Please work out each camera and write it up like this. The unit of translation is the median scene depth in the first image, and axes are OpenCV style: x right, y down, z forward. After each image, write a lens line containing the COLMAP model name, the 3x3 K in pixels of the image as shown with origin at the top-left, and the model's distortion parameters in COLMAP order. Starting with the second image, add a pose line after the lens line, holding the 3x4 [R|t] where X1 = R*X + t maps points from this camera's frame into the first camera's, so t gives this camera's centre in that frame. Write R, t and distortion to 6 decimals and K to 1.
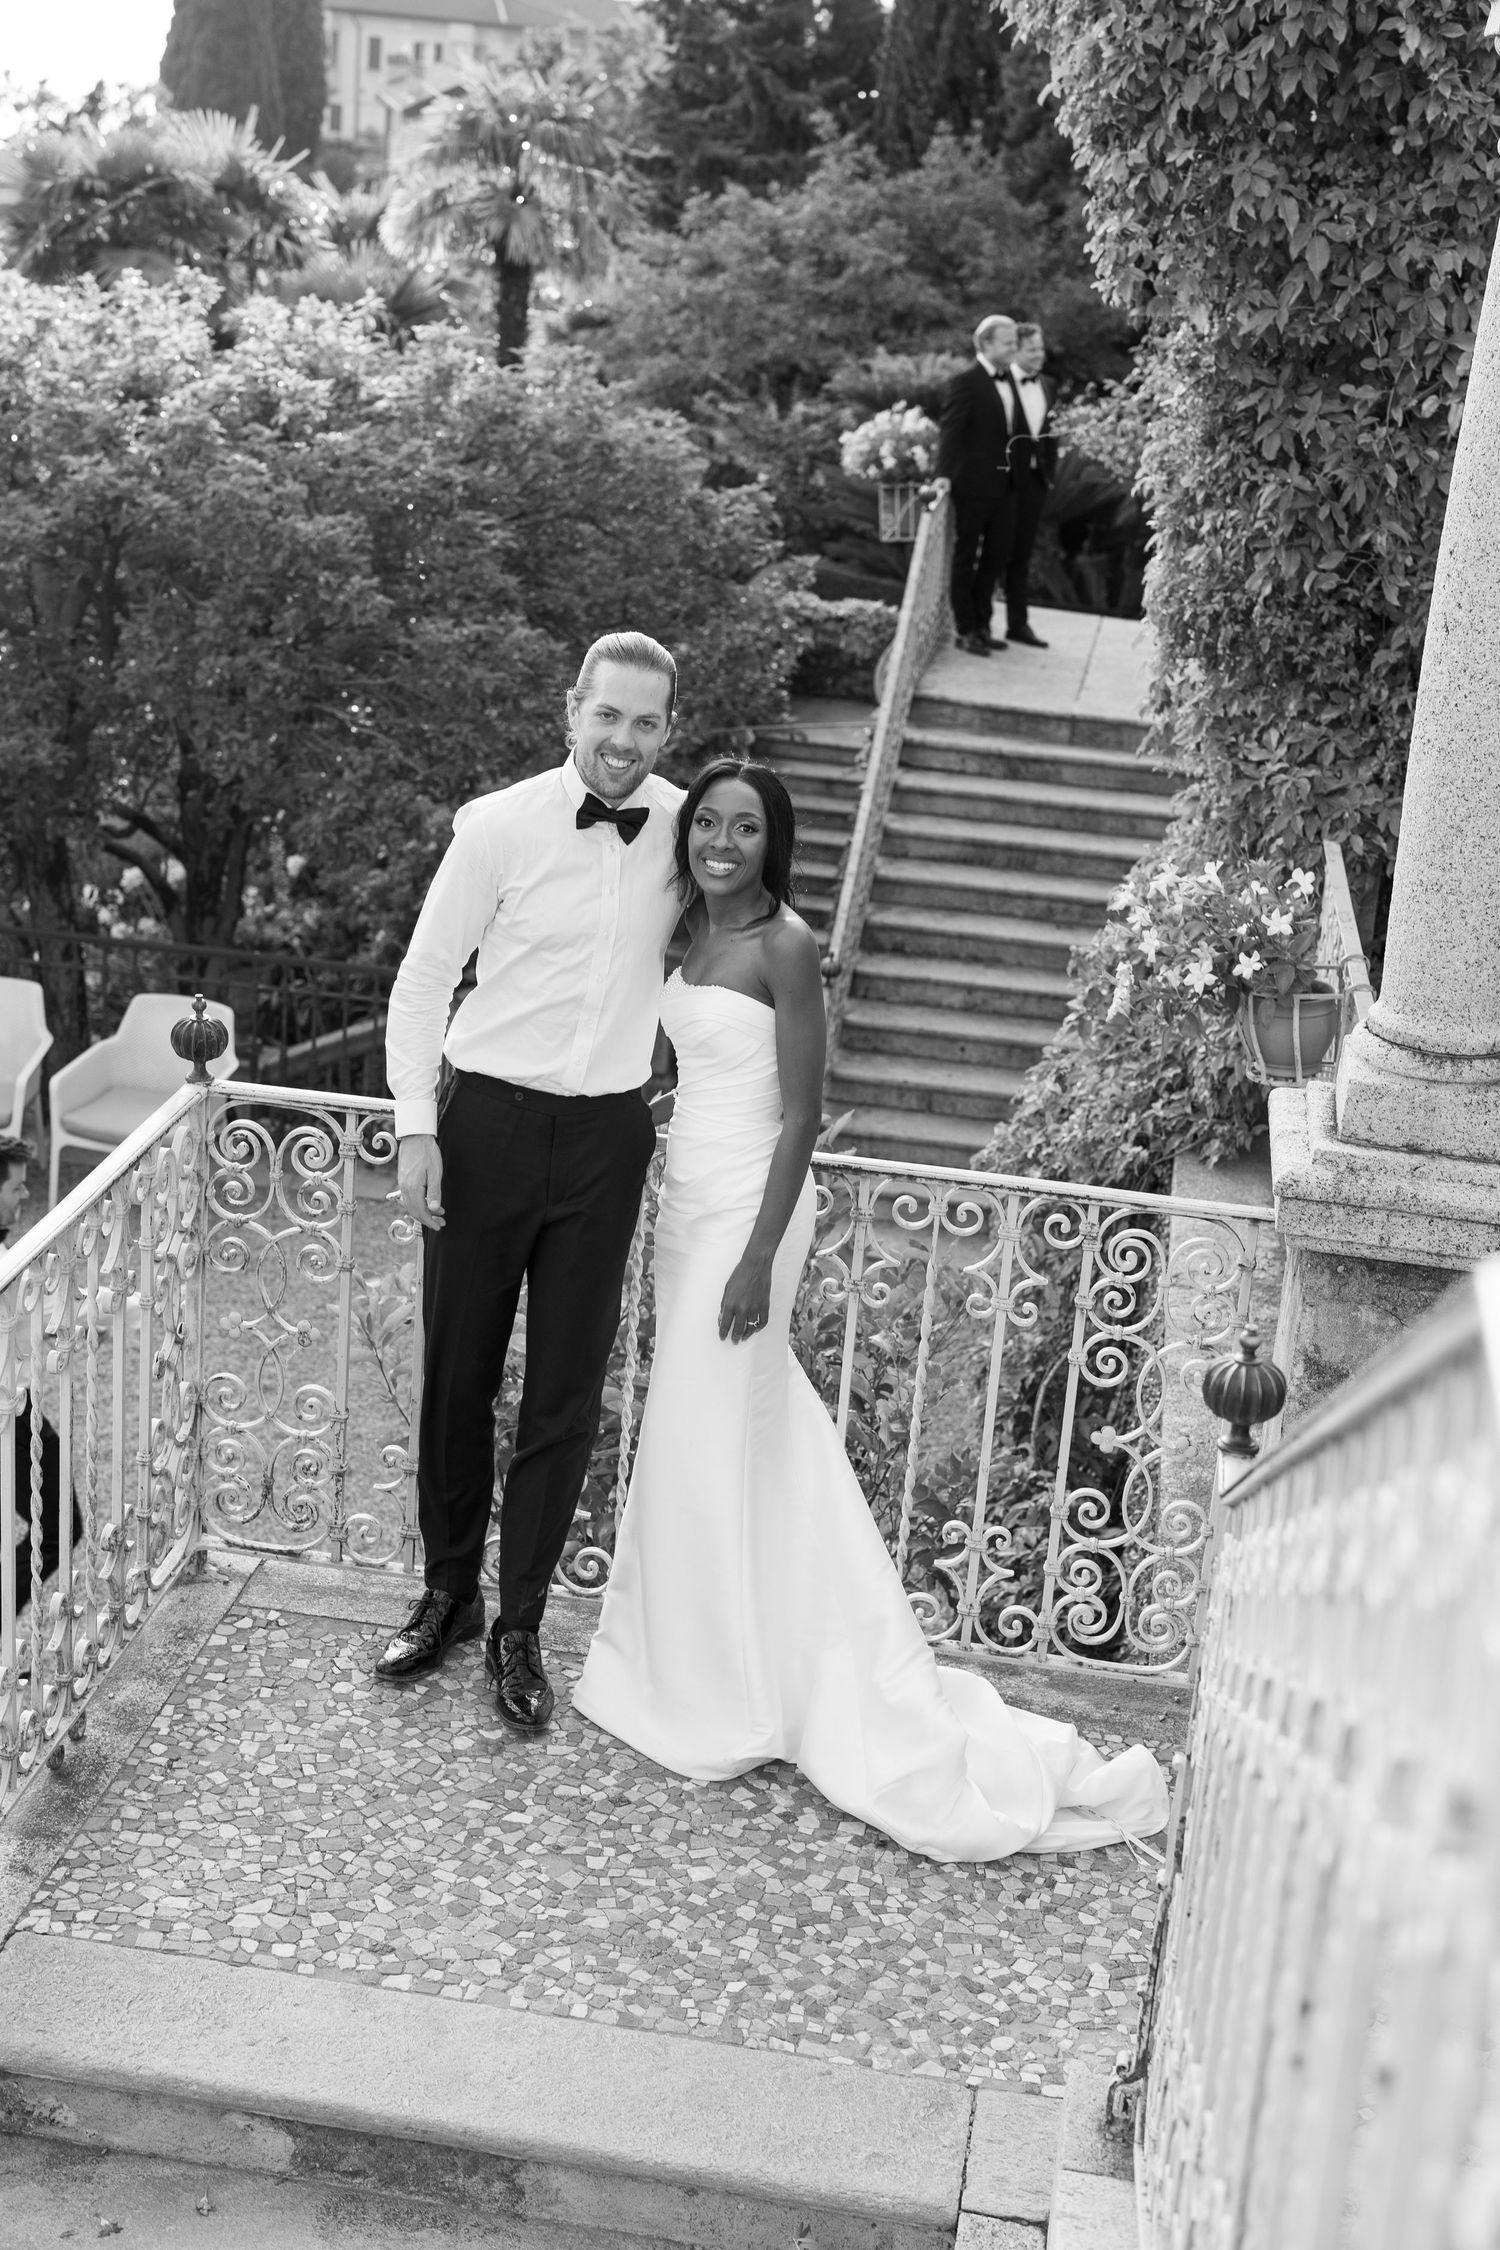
lens RADIAL K [[3203.6, 0, 750.0], [0, 3203.6, 1125.0], [0, 0, 1]] dist [0.006549, 0.035805]
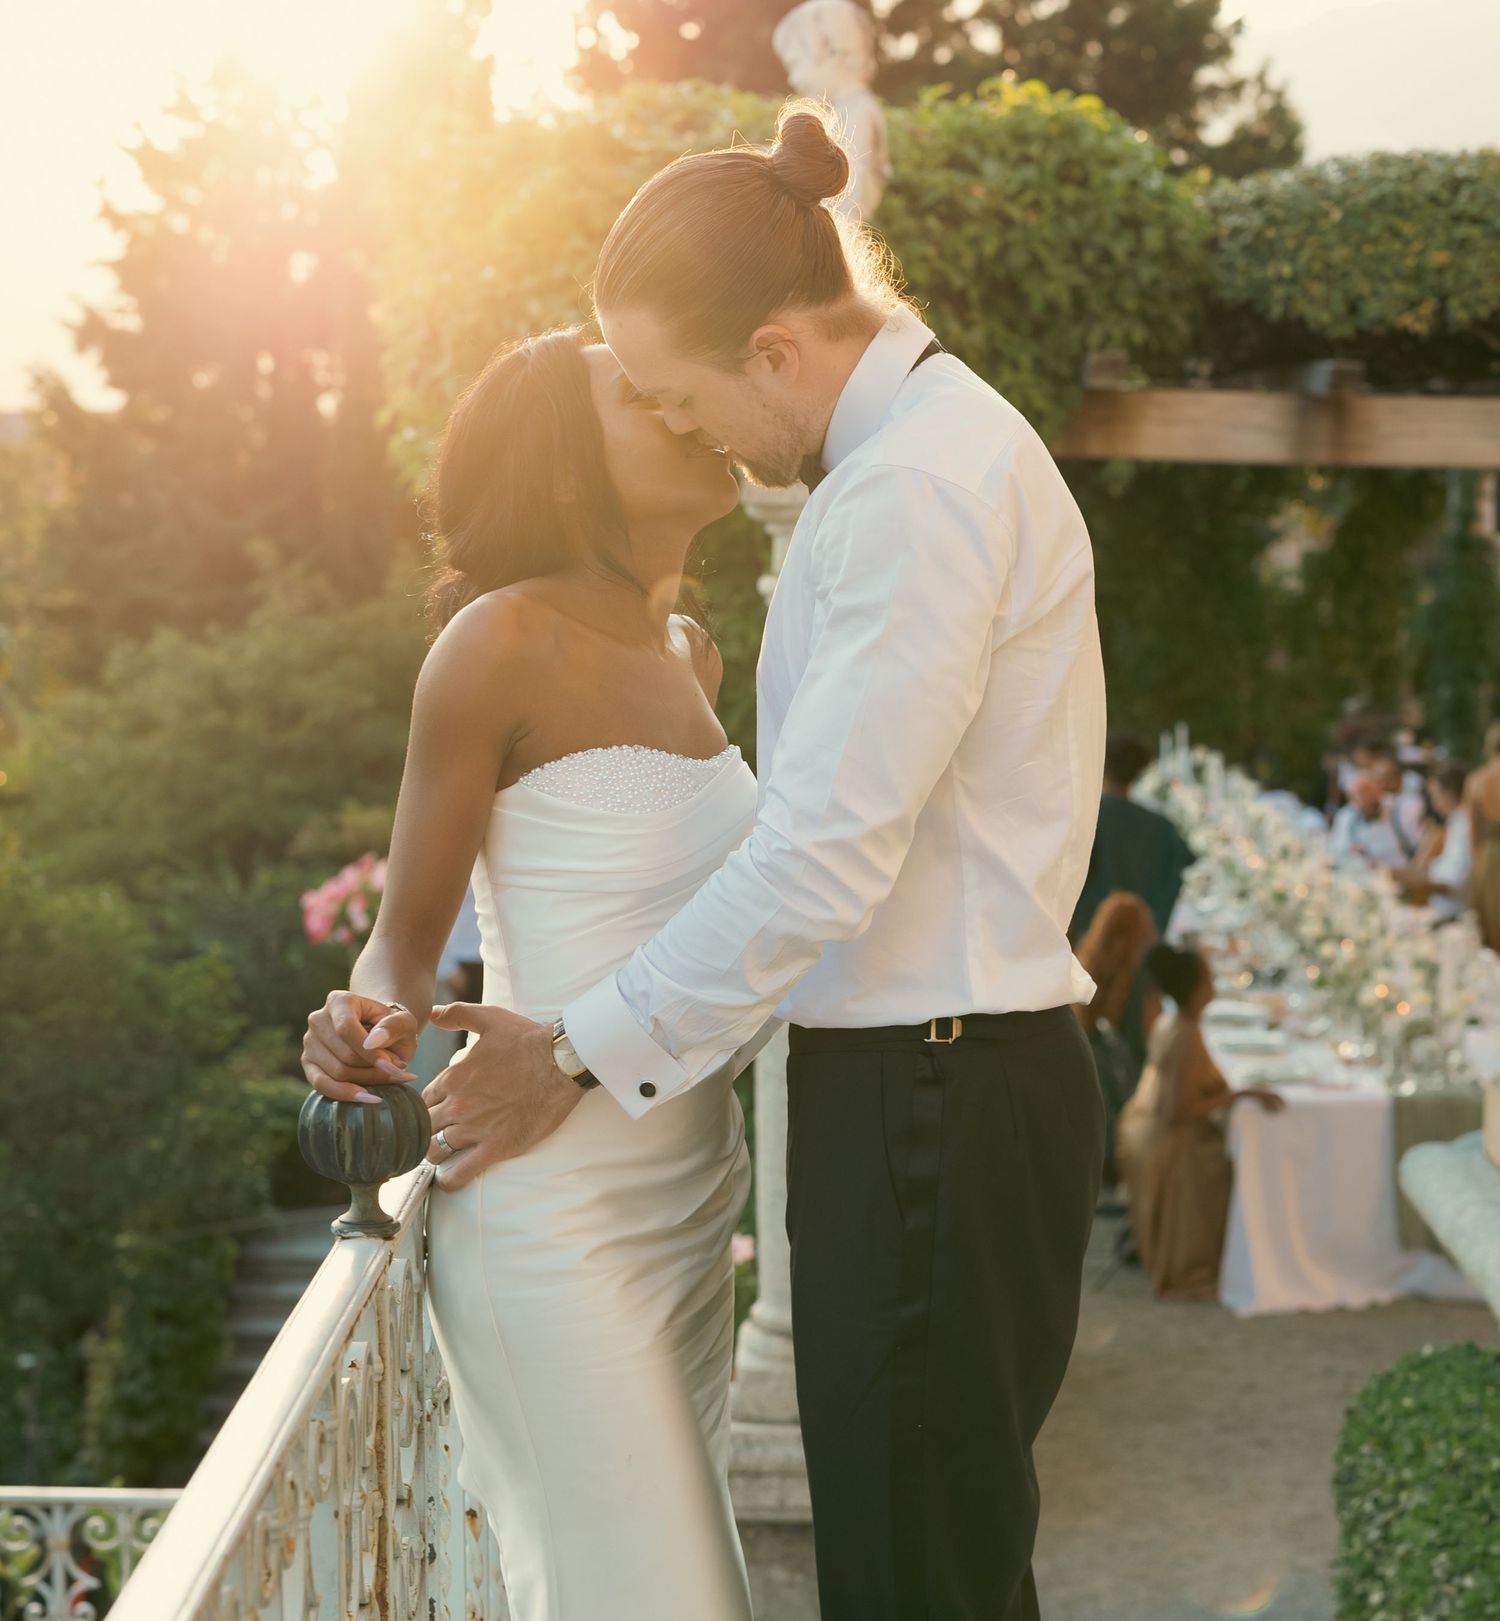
lens RADIAL K [[4207.7, 0, 920.2], [0, 4207.7, 1004.3], [0, 0, 1]] dist [0.000765, 0.299044]
pose [[0.983176, -0.085265, 0.161538, 0.006300], [0.113963, 0.977467, -0.177681, 0.047869], [-0.142748, 0.193101, 0.970739, -0.179678]]
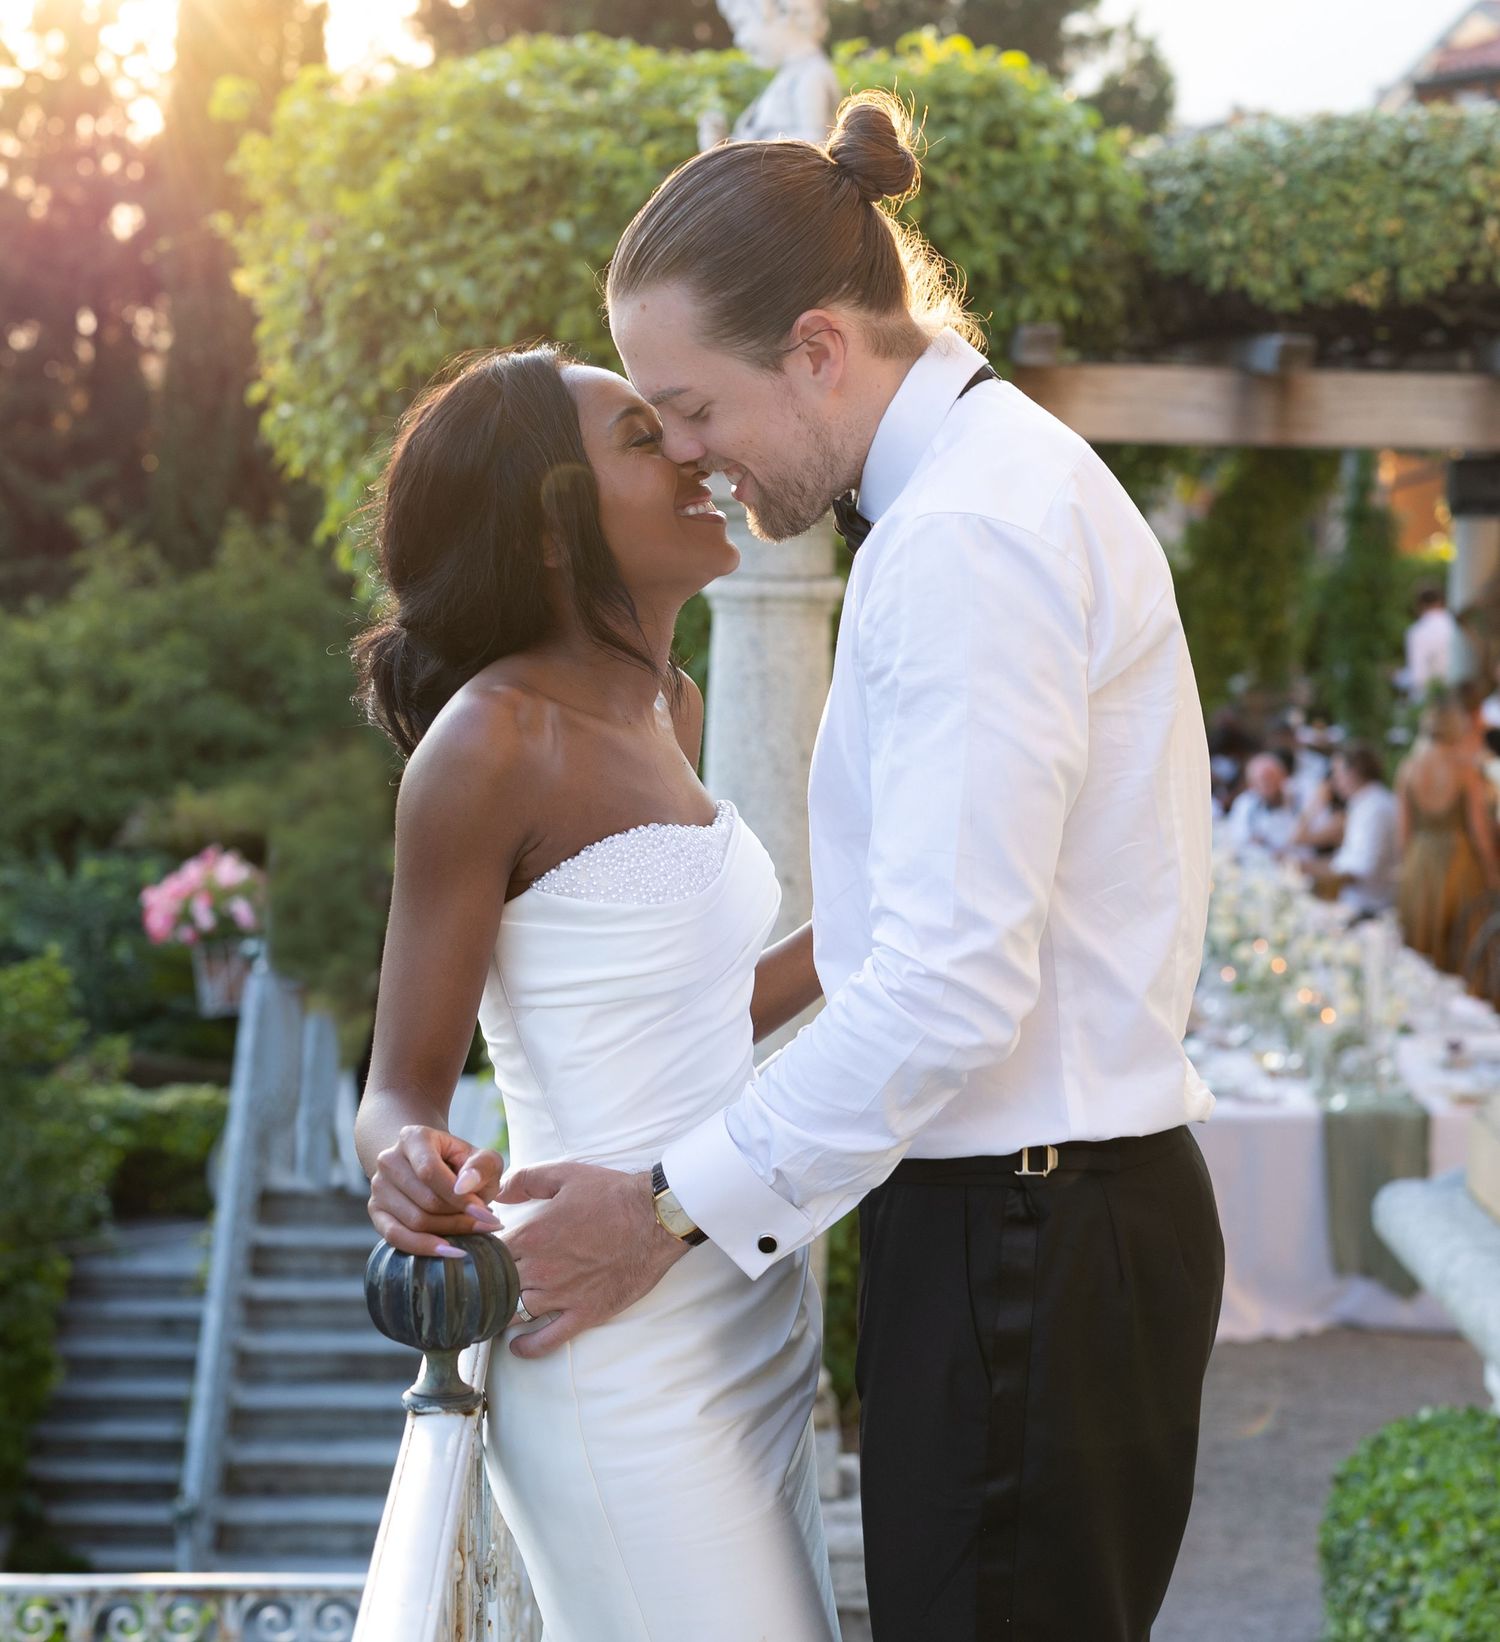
lens RADIAL K [[4388.3, 0, 851.6], [0, 4388.3, 867.8], [0, 0, 1]] dist [0.003287, 0.251726]
pose [[0.979015, -0.083222, 0.186019, -0.003898], [0.120782, 0.972171, -0.200738, 0.035650], [-0.164136, 0.218993, 0.961822, -0.157320]]
